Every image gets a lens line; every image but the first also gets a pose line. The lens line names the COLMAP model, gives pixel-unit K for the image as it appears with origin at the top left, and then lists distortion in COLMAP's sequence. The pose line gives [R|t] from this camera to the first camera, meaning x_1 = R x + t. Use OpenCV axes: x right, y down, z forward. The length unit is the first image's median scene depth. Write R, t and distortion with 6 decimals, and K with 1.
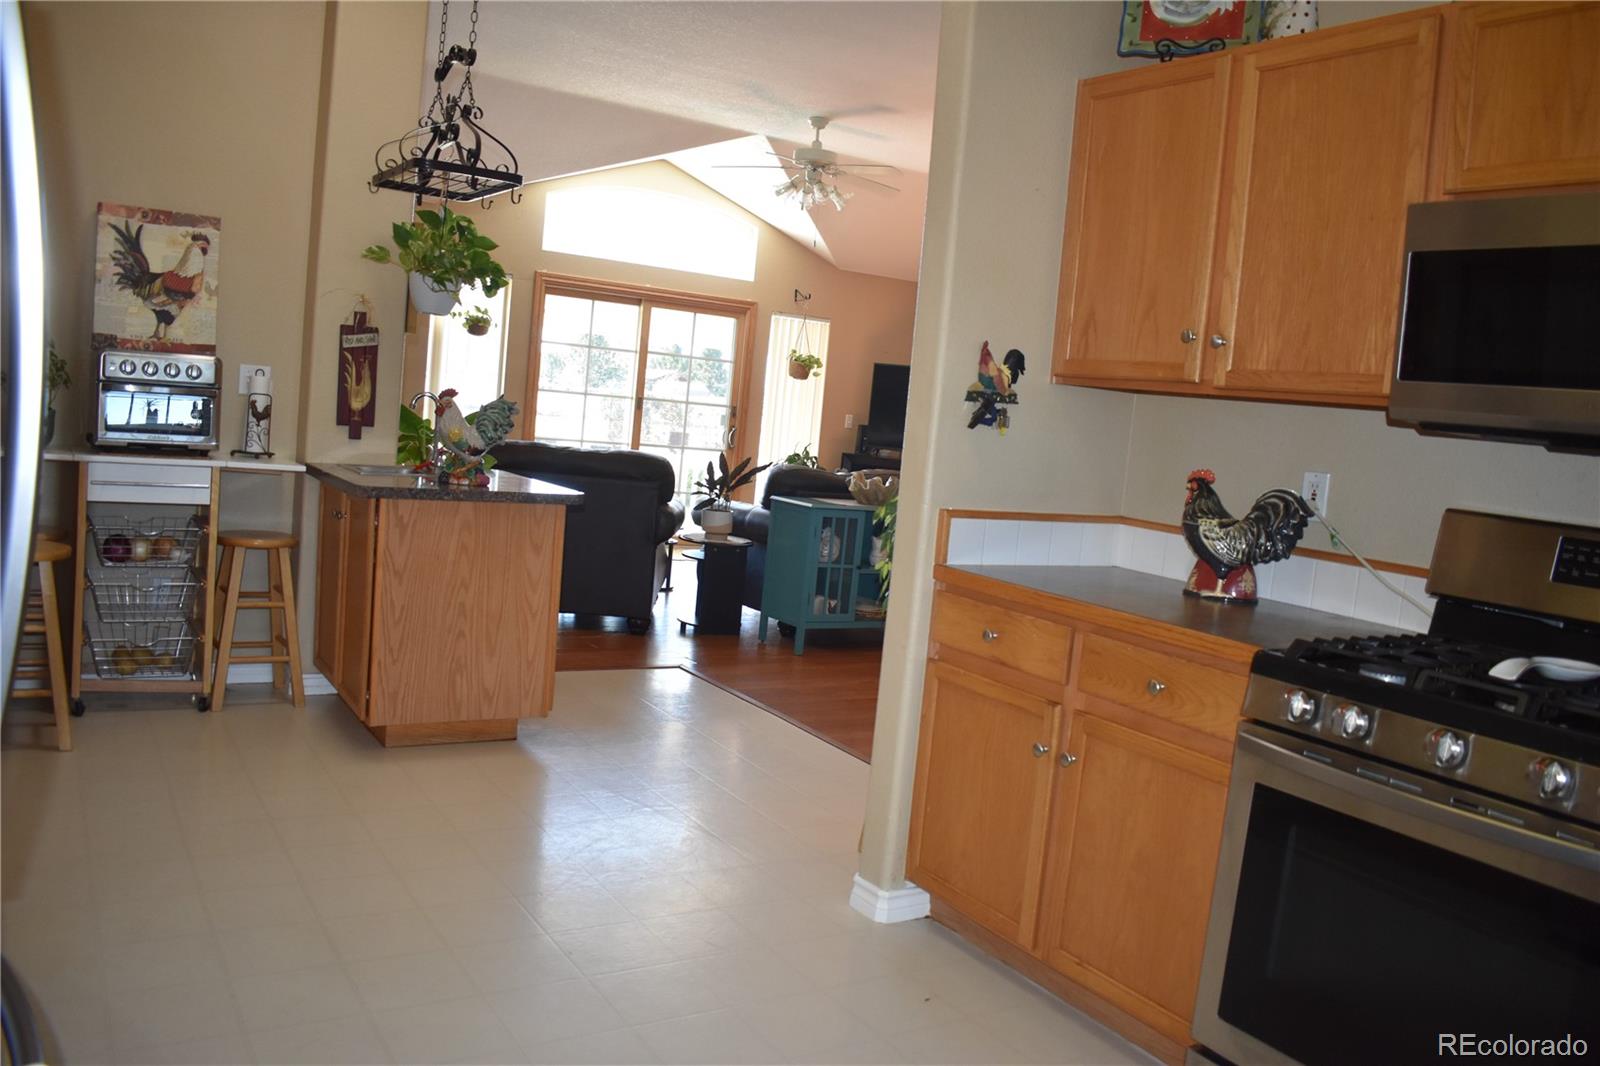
lens RADIAL K [[1256.6, 0, 800.4], [0, 1256.6, 531.6], [0, 0, 1]] dist [-0.086914, 0.006953]
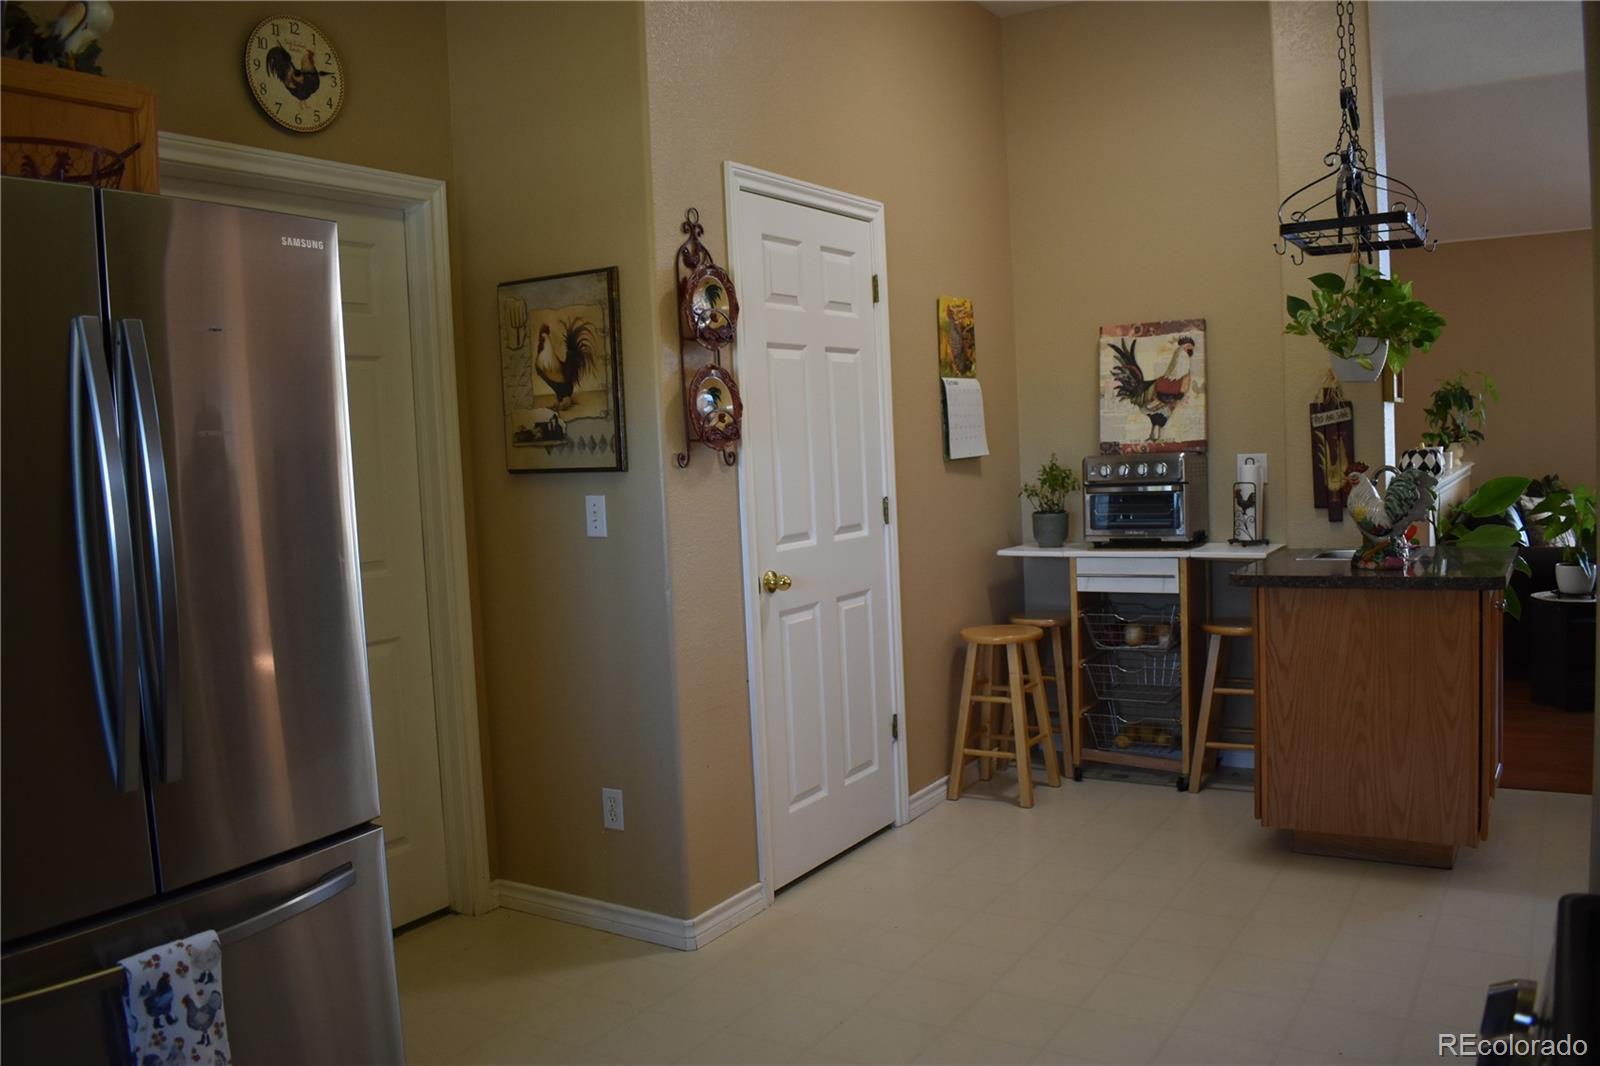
lens RADIAL K [[1256.6, 0, 800.0], [0, 1256.6, 536.3], [0, 0, 1]] dist [-0.086914, 0.006953]
pose [[0.426570, -0.046927, -0.903236, 0.339293], [-0.003750, 0.998553, -0.053650, -0.012030], [0.904447, 0.026273, 0.425777, 0.248163]]
